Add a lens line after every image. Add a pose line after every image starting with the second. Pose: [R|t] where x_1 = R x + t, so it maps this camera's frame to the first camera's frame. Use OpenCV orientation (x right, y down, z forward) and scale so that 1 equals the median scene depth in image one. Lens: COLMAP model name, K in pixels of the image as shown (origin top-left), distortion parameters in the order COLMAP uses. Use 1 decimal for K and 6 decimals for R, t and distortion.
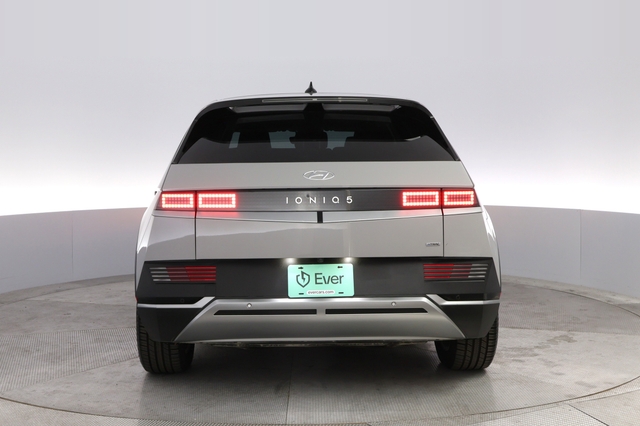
lens RADIAL K [[675.5, 0, 320.0], [0, 675.5, 213.0], [0, 0, 1]] dist [-0.018965, 0.000038]
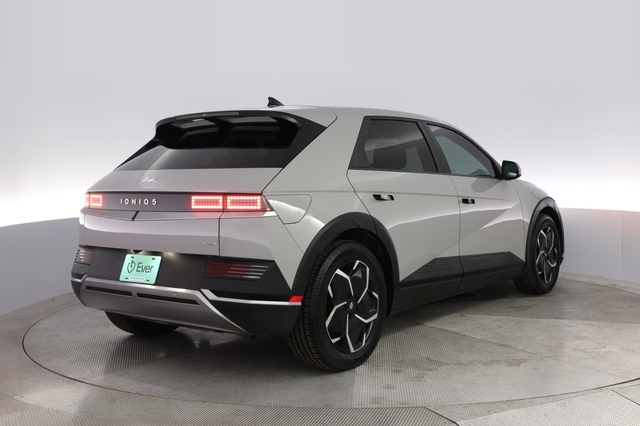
lens RADIAL K [[675.5, 0, 320.0], [0, 675.5, 213.0], [0, 0, 1]] dist [-0.018965, 0.000038]
pose [[0.847442, 0.033607, -0.529823, 0.867339], [-0.038232, 0.999266, 0.002233, -0.012934], [0.529509, 0.018364, 0.848105, 0.153705]]
